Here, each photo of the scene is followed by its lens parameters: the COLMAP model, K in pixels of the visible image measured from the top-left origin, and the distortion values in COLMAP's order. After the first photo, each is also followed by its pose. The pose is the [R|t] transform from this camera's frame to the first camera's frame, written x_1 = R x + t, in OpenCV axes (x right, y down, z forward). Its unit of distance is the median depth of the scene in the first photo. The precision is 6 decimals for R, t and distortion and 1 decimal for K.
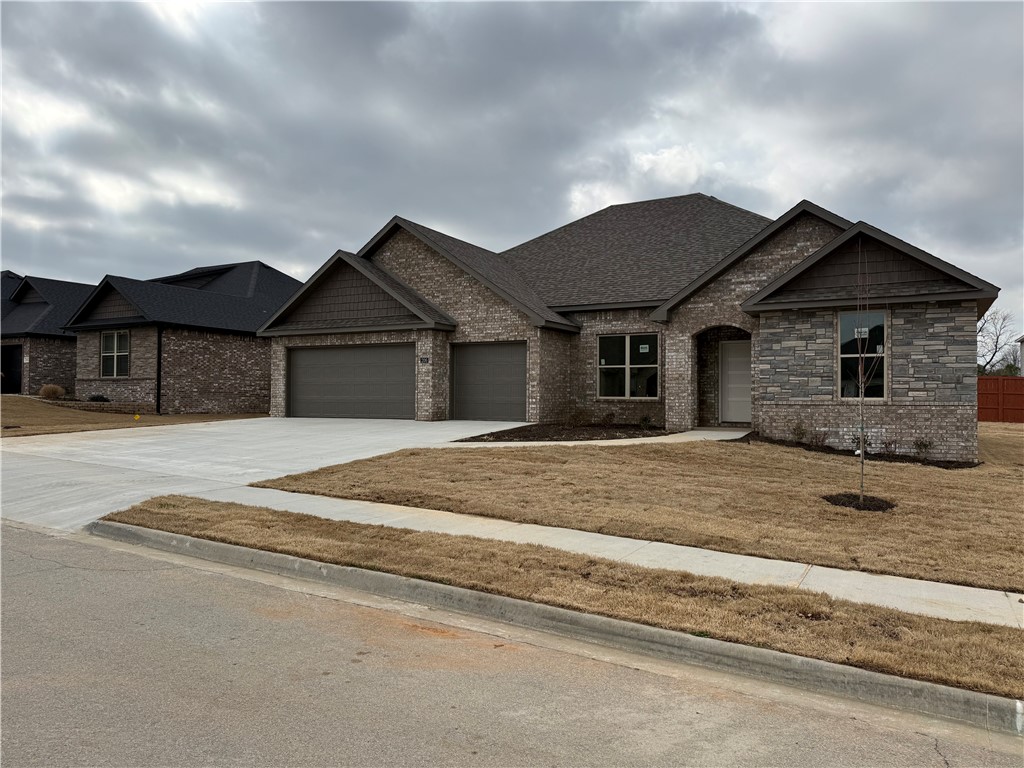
lens RADIAL K [[711.8, 0, 512.0], [0, 711.8, 384.0], [0, 0, 1]] dist [0.037223, -0.001449]
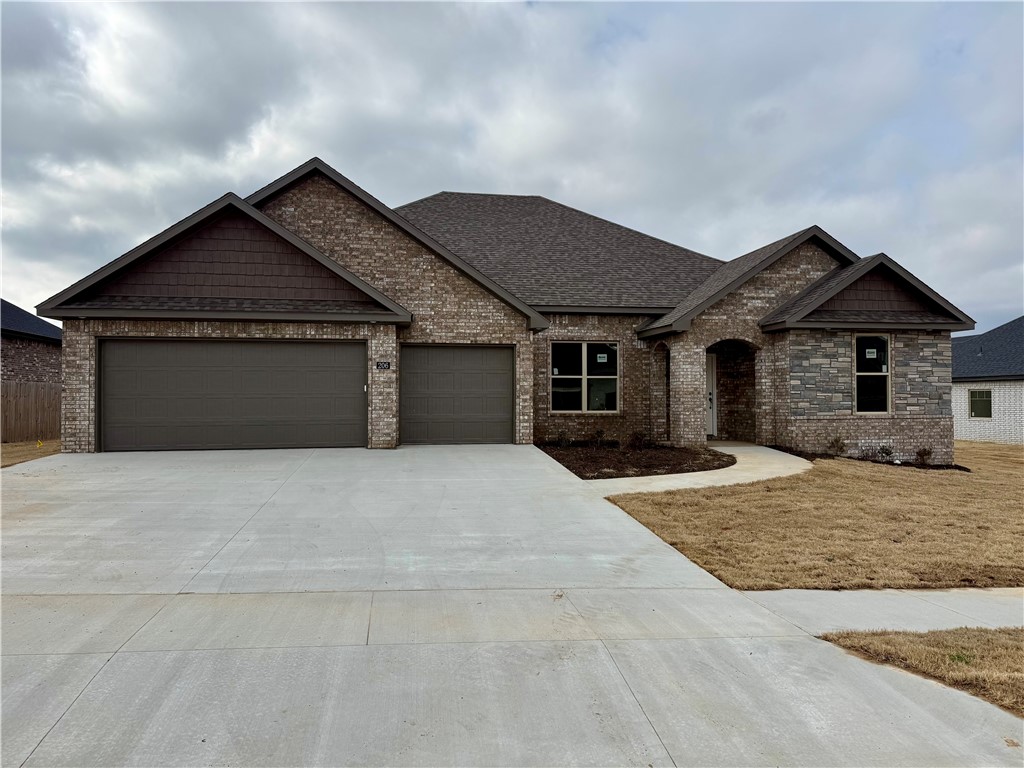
lens RADIAL K [[711.8, 0, 512.0], [0, 711.8, 384.0], [0, 0, 1]] dist [0.037223, -0.001449]
pose [[0.787766, 0.005741, 0.615947, -0.487701], [-0.006072, 0.999980, -0.001555, -0.014571], [-0.615944, -0.002515, 0.787786, 0.359604]]
